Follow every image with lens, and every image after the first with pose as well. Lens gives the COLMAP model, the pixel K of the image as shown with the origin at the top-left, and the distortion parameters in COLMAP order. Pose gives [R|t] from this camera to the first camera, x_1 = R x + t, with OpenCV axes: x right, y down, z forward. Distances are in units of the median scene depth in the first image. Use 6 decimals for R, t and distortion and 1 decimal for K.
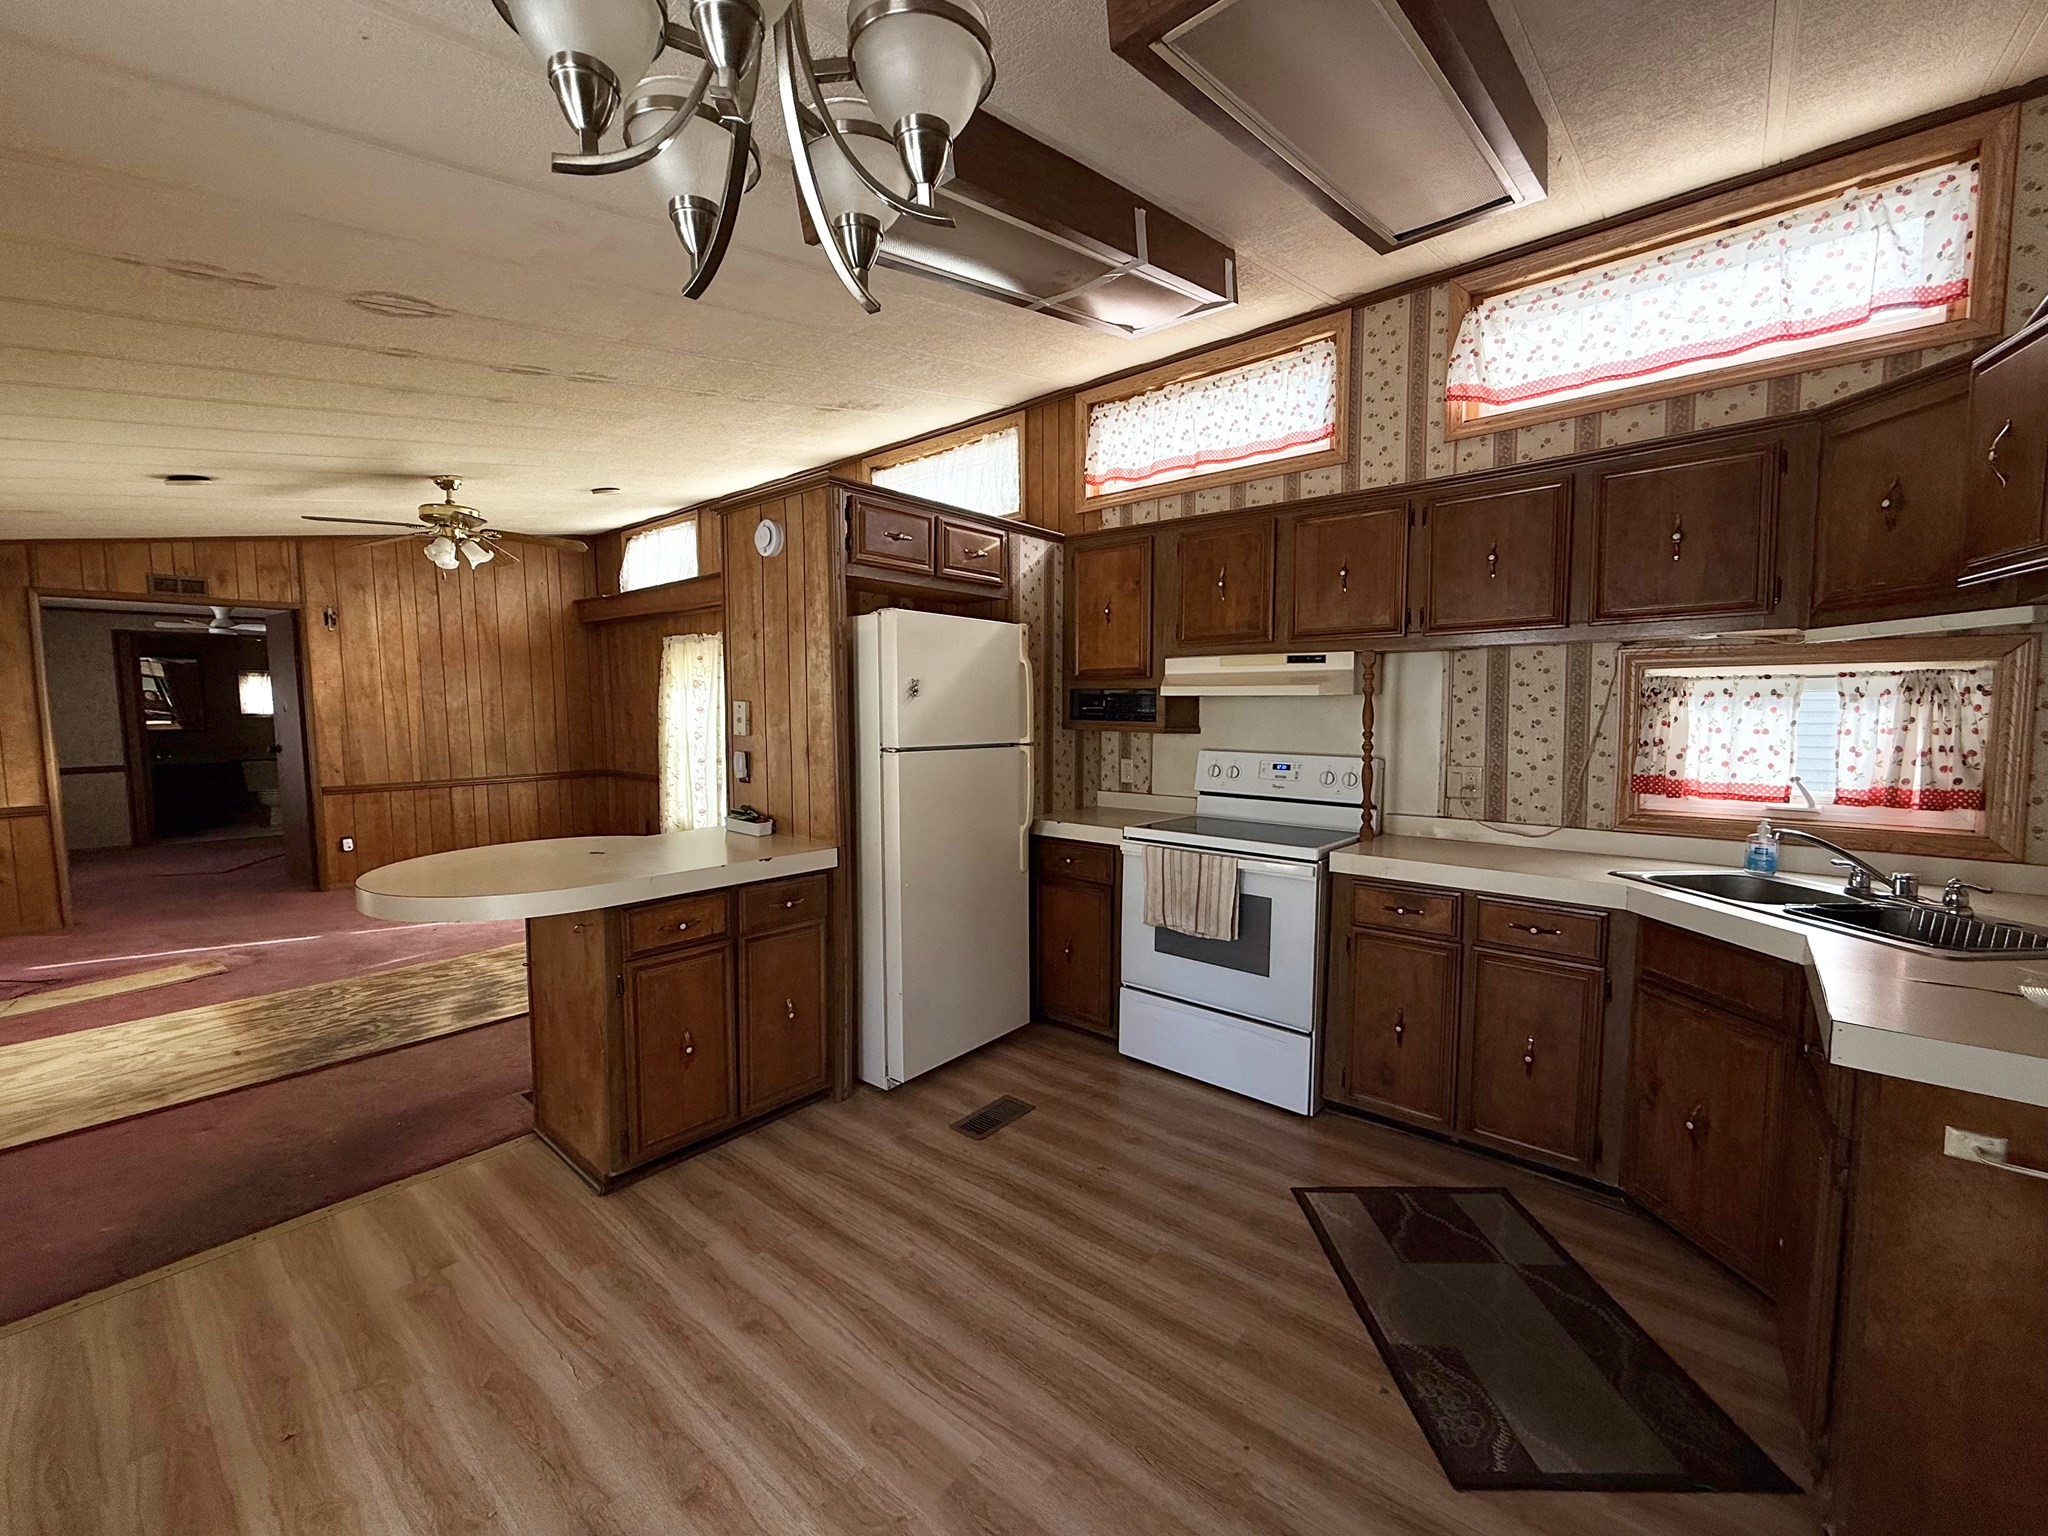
lens RADIAL K [[824.0, 0, 1021.6], [0, 824.0, 767.1], [0, 0, 1]] dist [0.000133, -0.000505]
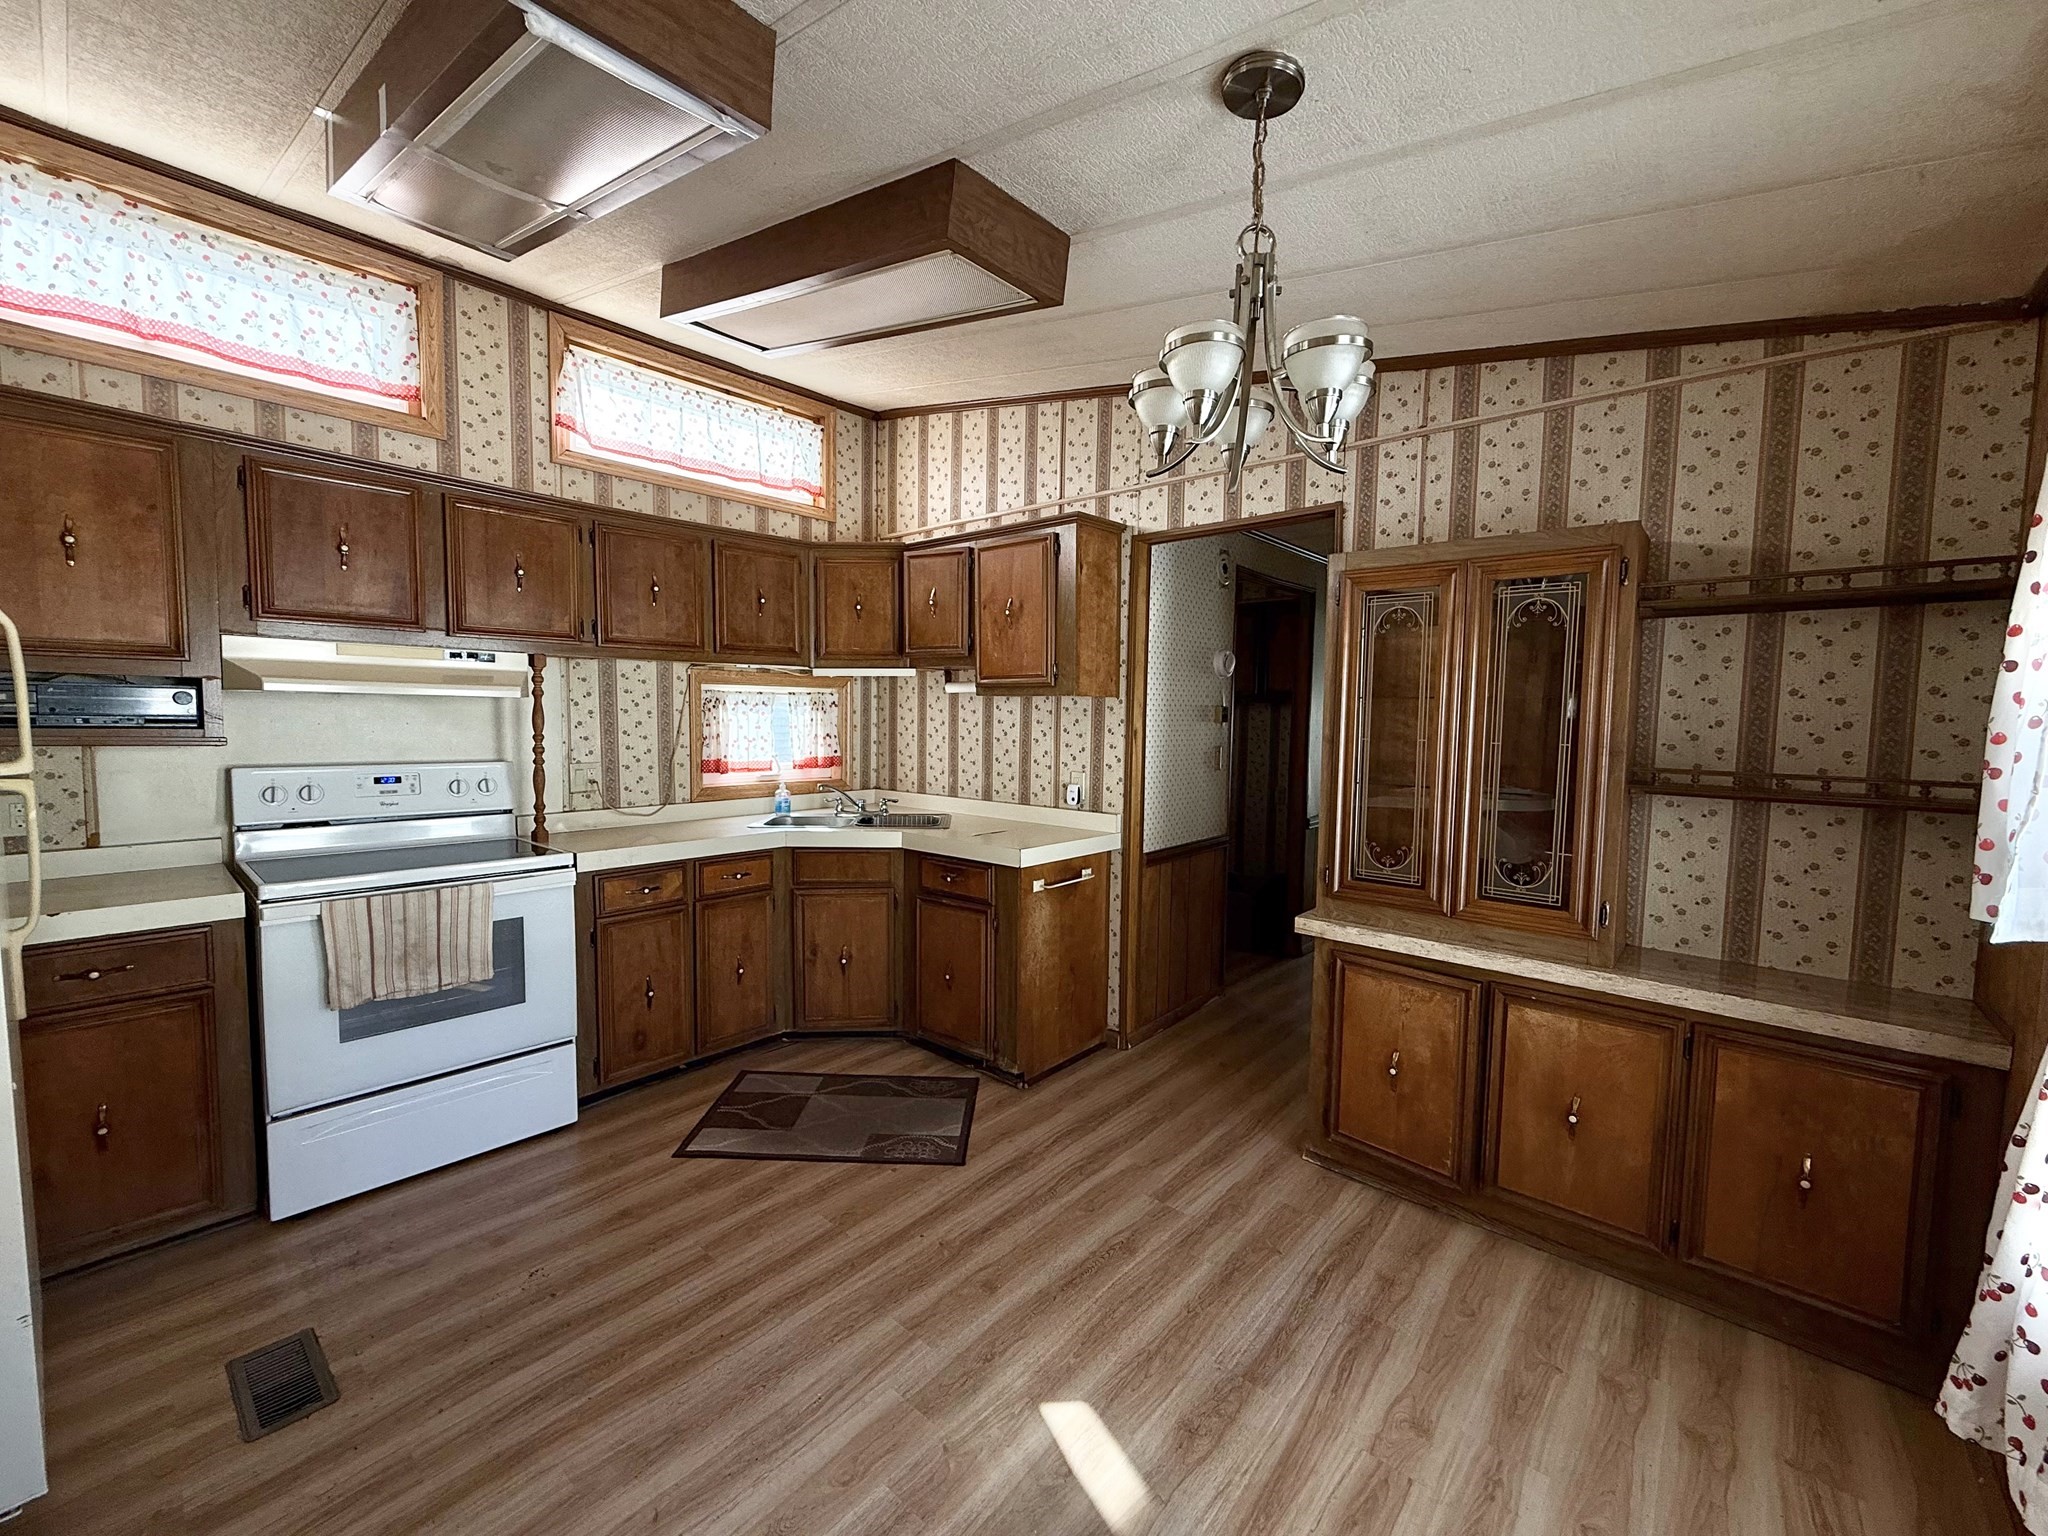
lens RADIAL K [[824.0, 0, 1021.6], [0, 824.0, 767.1], [0, 0, 1]] dist [0.000133, -0.000505]
pose [[0.015323, -0.066366, 0.997678, -0.596431], [0.056928, 0.996234, 0.065396, -0.036788], [-0.998261, 0.055794, 0.019044, 0.411070]]
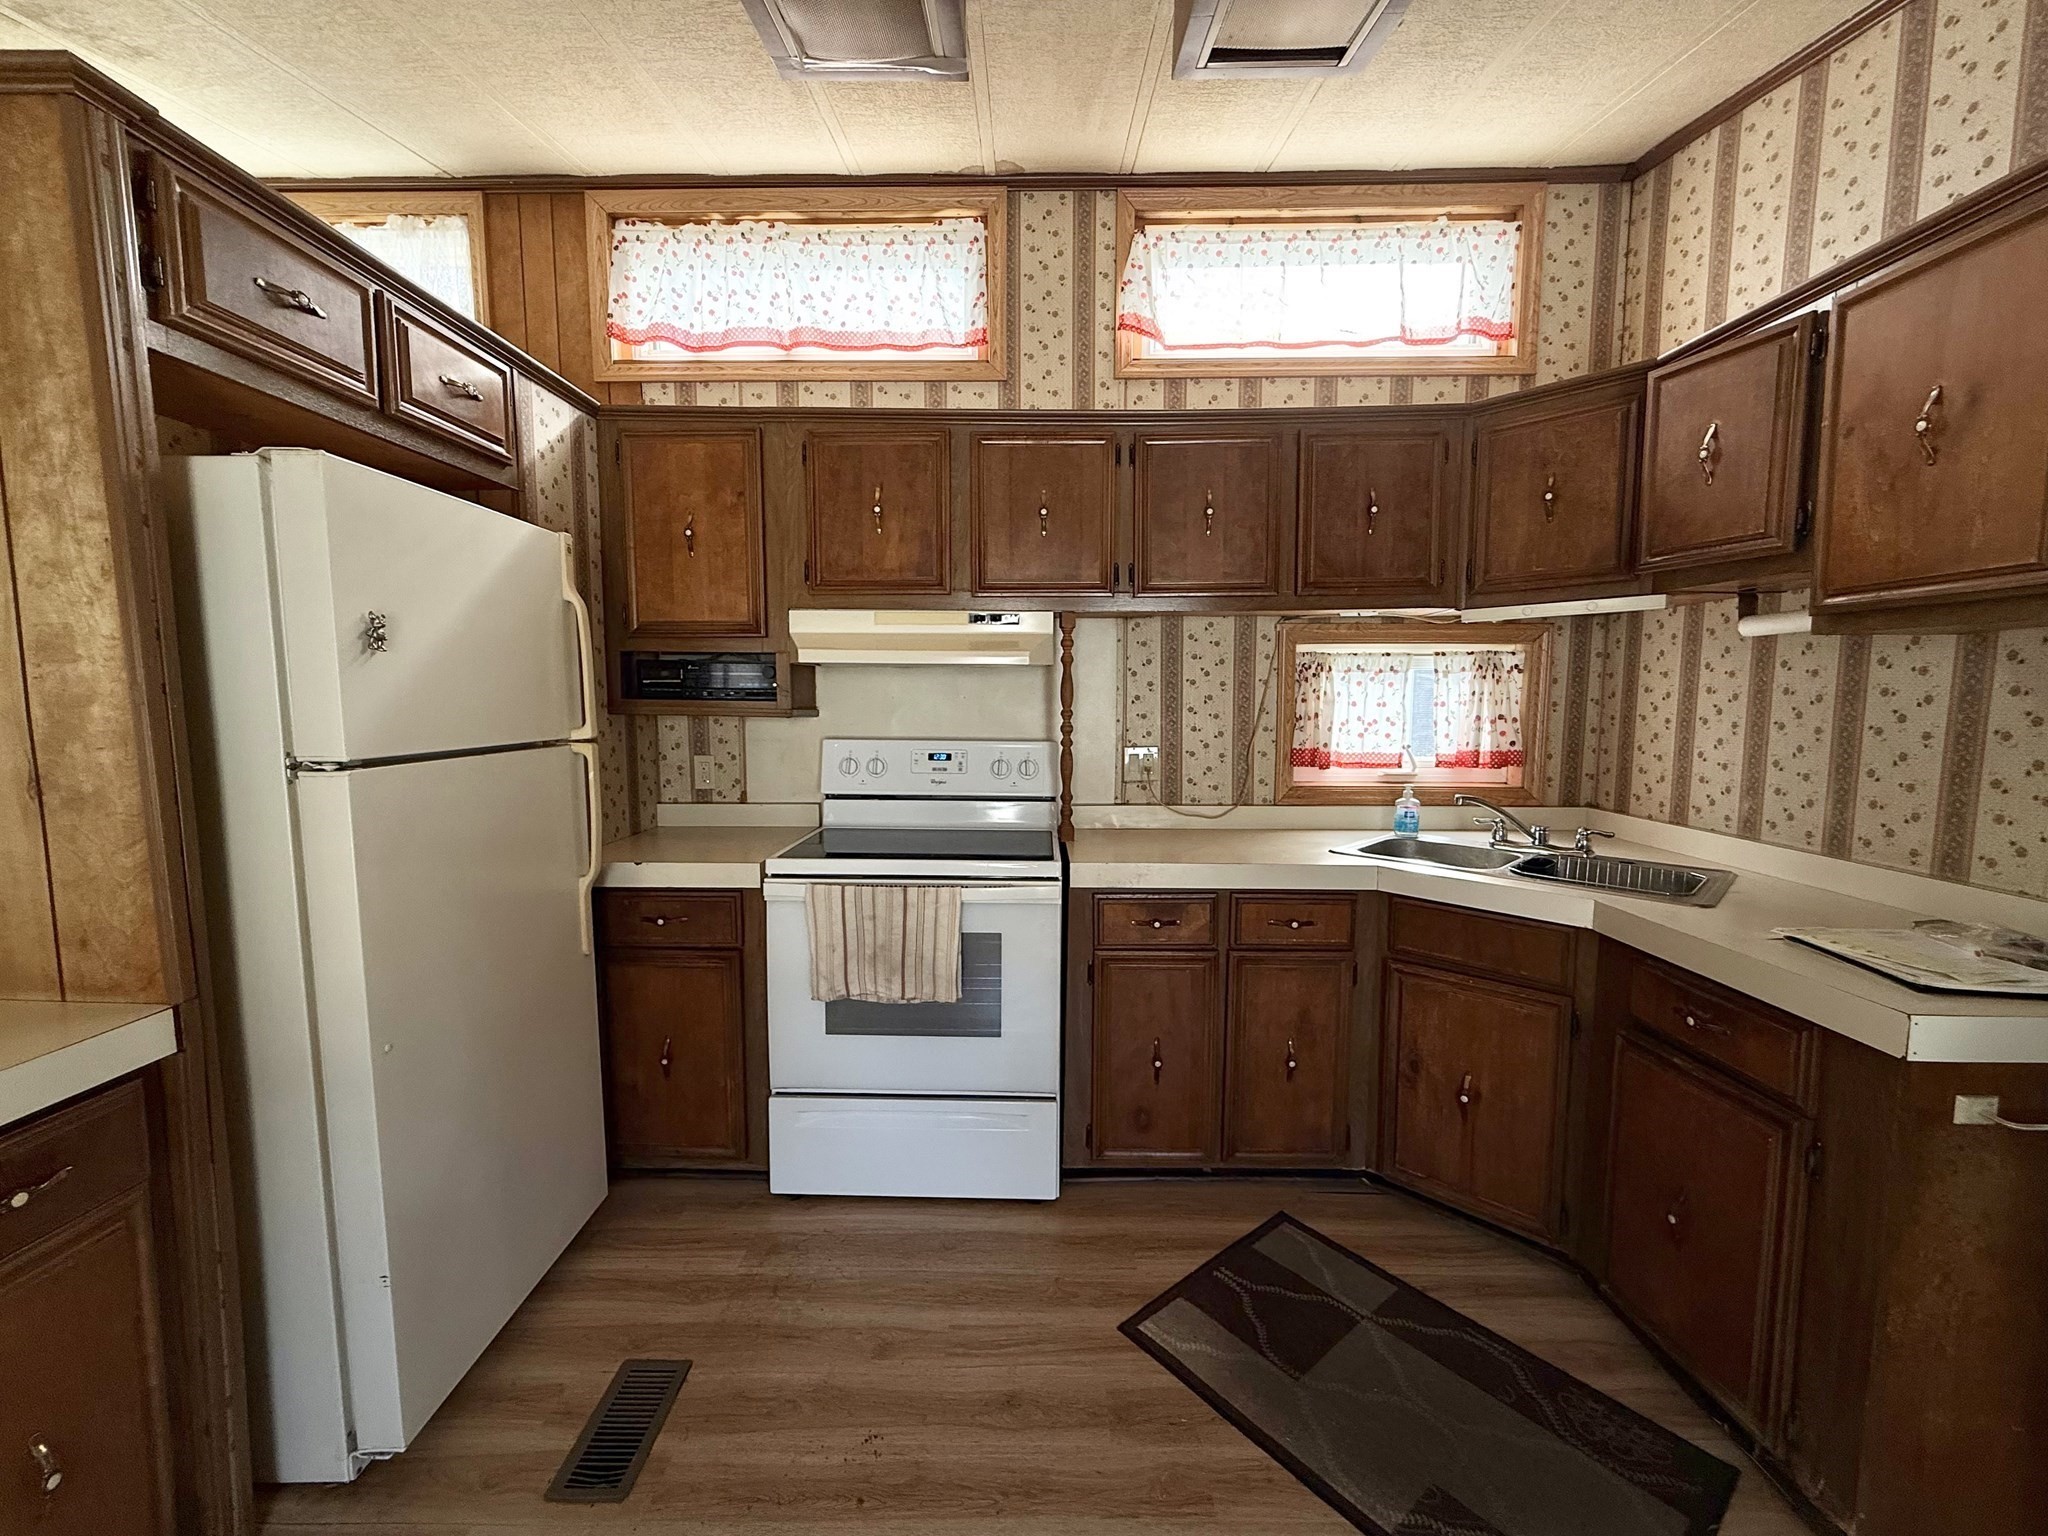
lens RADIAL K [[824.0, 0, 1021.6], [0, 824.0, 767.1], [0, 0, 1]] dist [0.000133, -0.000505]
pose [[0.768452, -0.058990, 0.637182, -0.152437], [0.043891, 0.998256, 0.039484, -0.021401], [-0.638400, -0.002375, 0.769701, 0.405740]]
